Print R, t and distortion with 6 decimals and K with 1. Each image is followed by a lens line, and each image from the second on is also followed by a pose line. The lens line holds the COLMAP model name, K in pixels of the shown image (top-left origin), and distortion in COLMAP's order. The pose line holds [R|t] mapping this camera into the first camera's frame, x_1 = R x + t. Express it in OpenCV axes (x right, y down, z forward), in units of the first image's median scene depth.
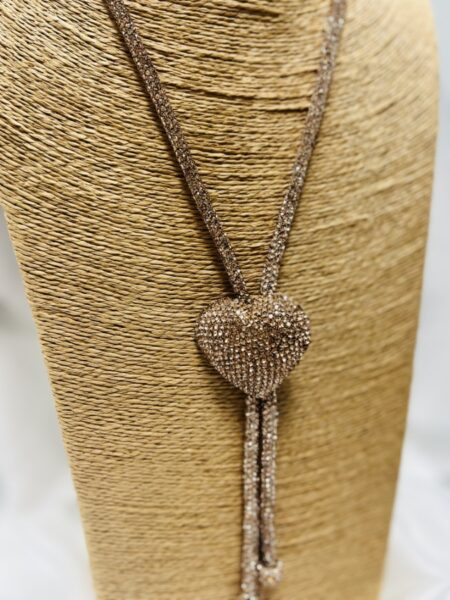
lens RADIAL K [[487.8, 0, 225.4], [0, 487.8, 305.1], [0, 0, 1]] dist [-0.012586, -0.036029]
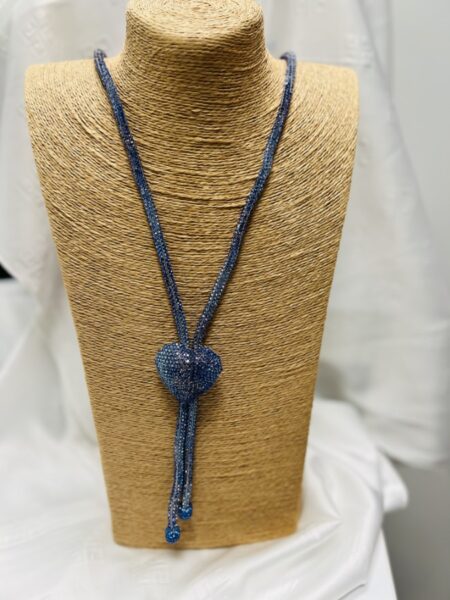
lens RADIAL K [[487.8, 0, 227.4], [0, 487.8, 302.3], [0, 0, 1]] dist [-0.012586, -0.036029]
pose [[0.984812, 0.069452, -0.159126, 0.393371], [-0.059863, 0.996134, 0.064285, -0.192988], [0.162976, -0.053783, 0.985163, -0.591771]]
